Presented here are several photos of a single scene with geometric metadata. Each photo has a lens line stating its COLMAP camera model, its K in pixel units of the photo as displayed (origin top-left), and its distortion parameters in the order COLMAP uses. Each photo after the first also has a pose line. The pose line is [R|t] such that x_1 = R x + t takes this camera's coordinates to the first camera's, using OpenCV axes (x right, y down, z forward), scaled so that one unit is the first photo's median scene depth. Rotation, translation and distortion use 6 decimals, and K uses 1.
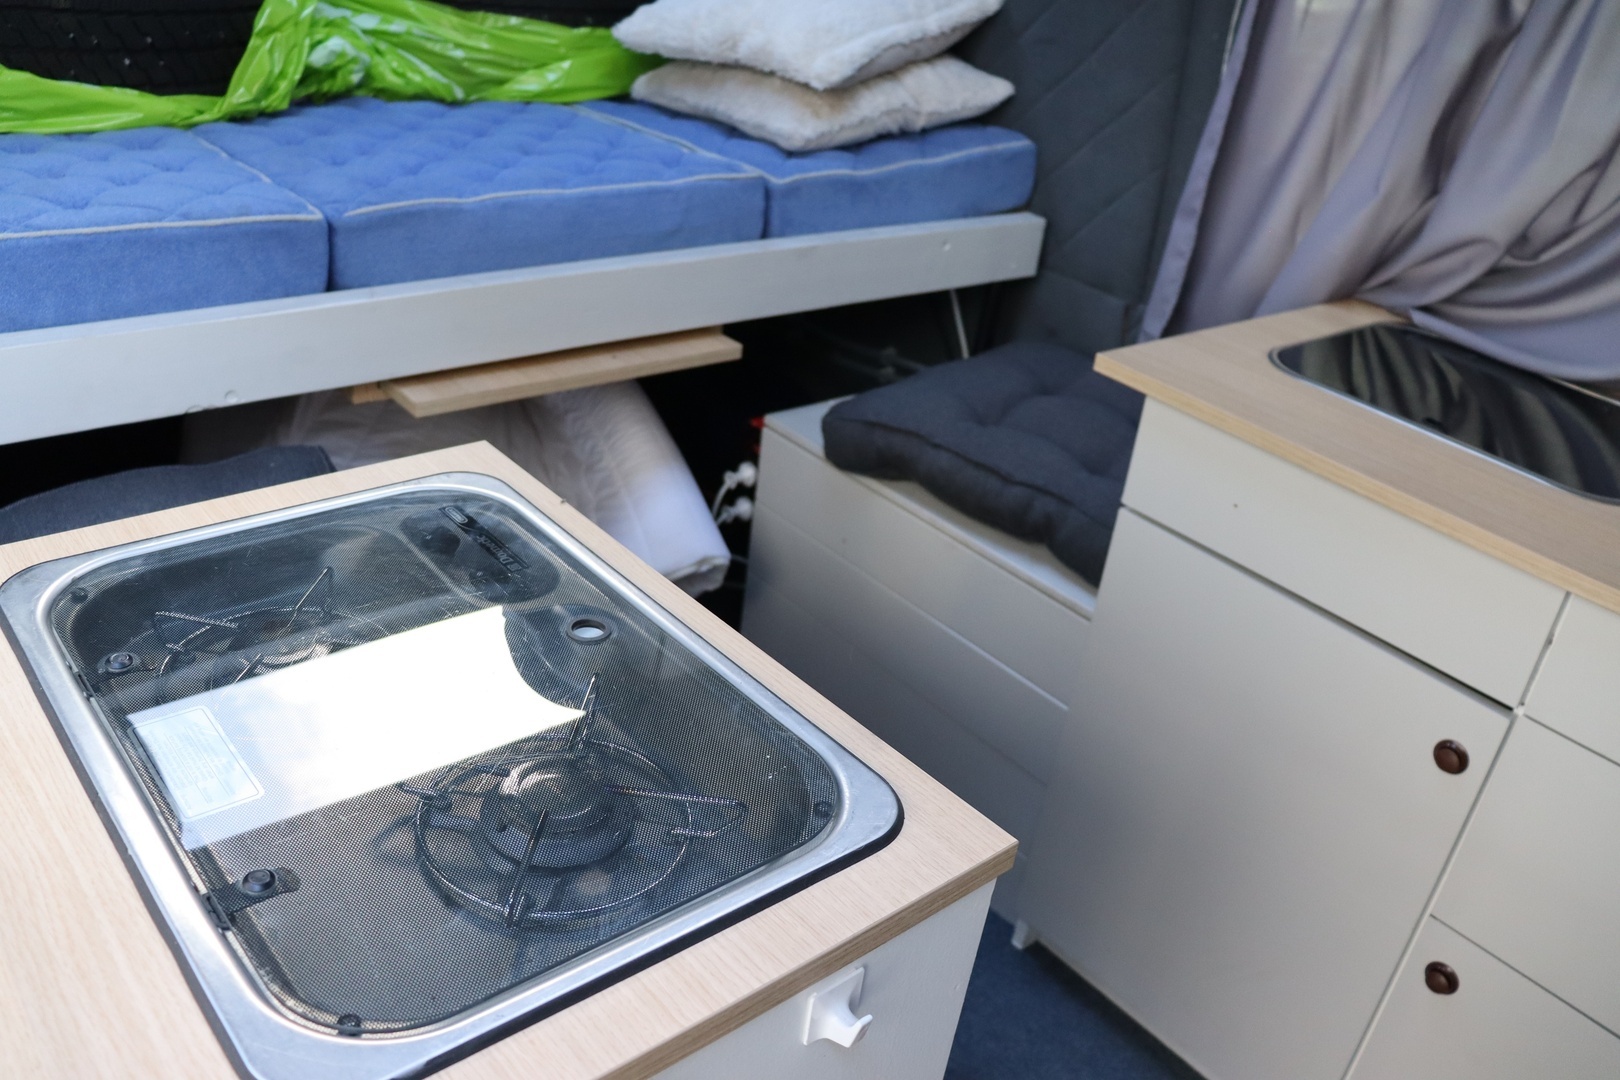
lens RADIAL K [[1332.7, 0, 810.0], [0, 1332.7, 540.0], [0, 0, 1]] dist [-0.188135, 0.165059]
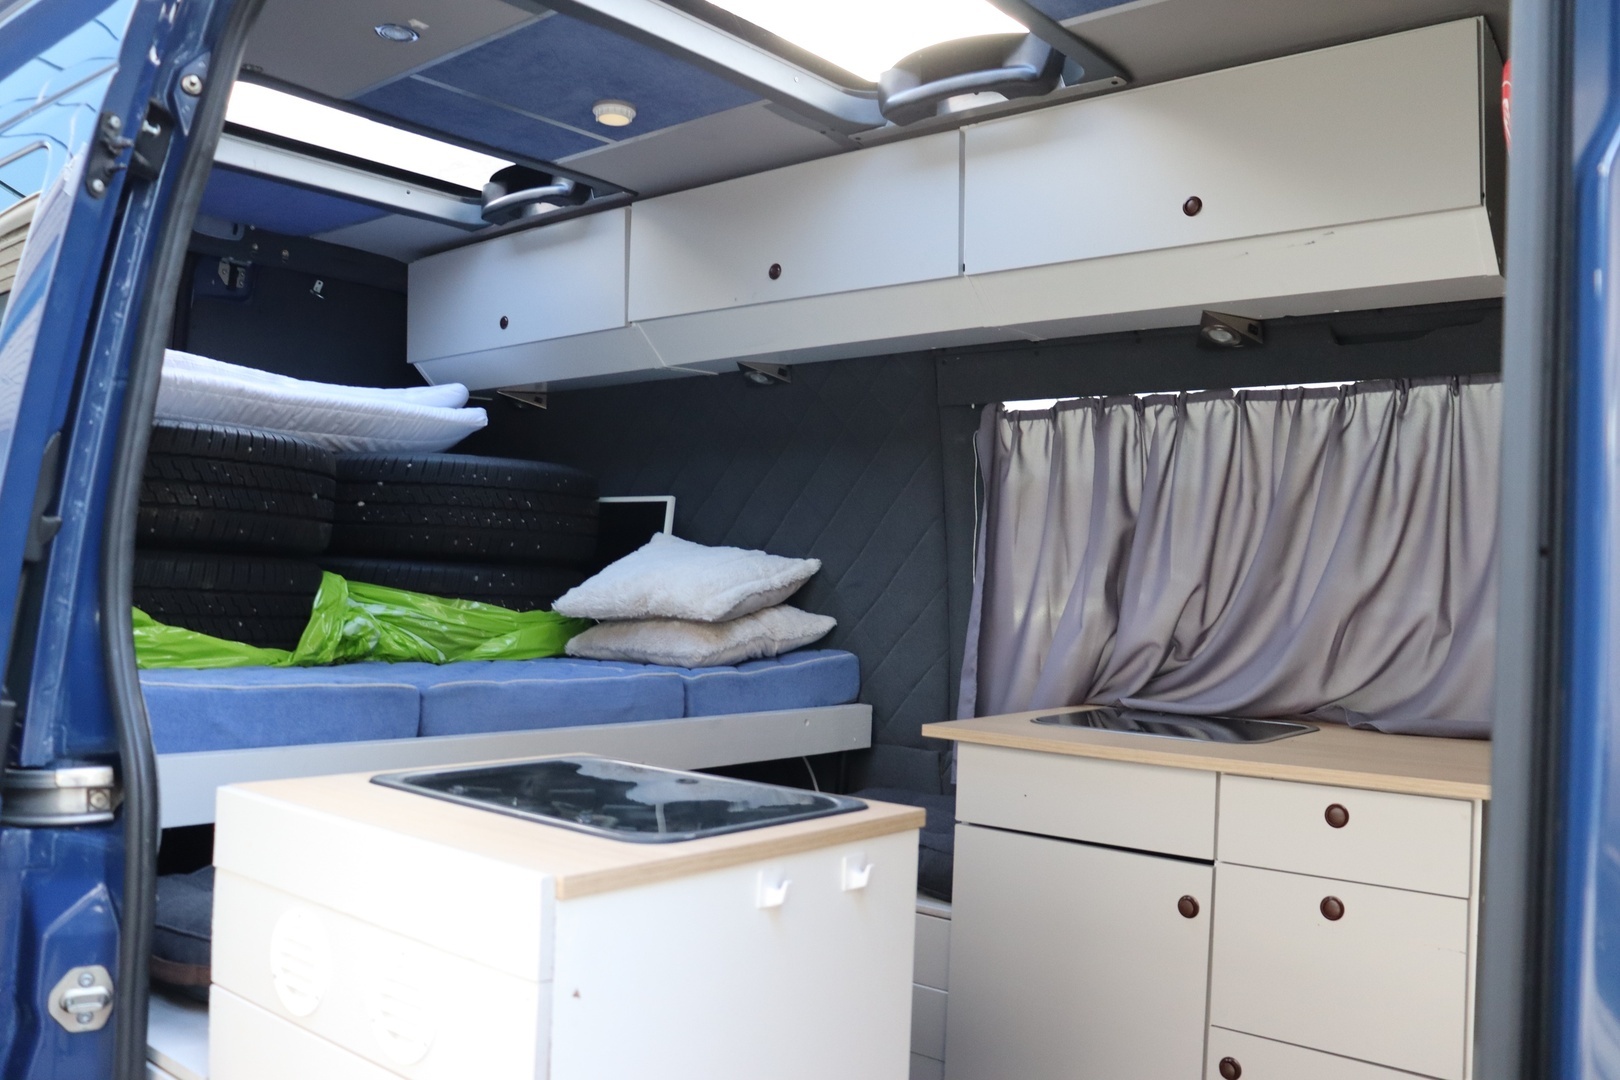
lens RADIAL K [[1332.7, 0, 810.0], [0, 1332.7, 540.0], [0, 0, 1]] dist [-0.188135, 0.165059]
pose [[0.983351, -0.077865, 0.164191, -0.114212], [0.146926, 0.872373, -0.466238, 0.275831], [-0.106932, 0.482599, 0.869289, -0.342401]]
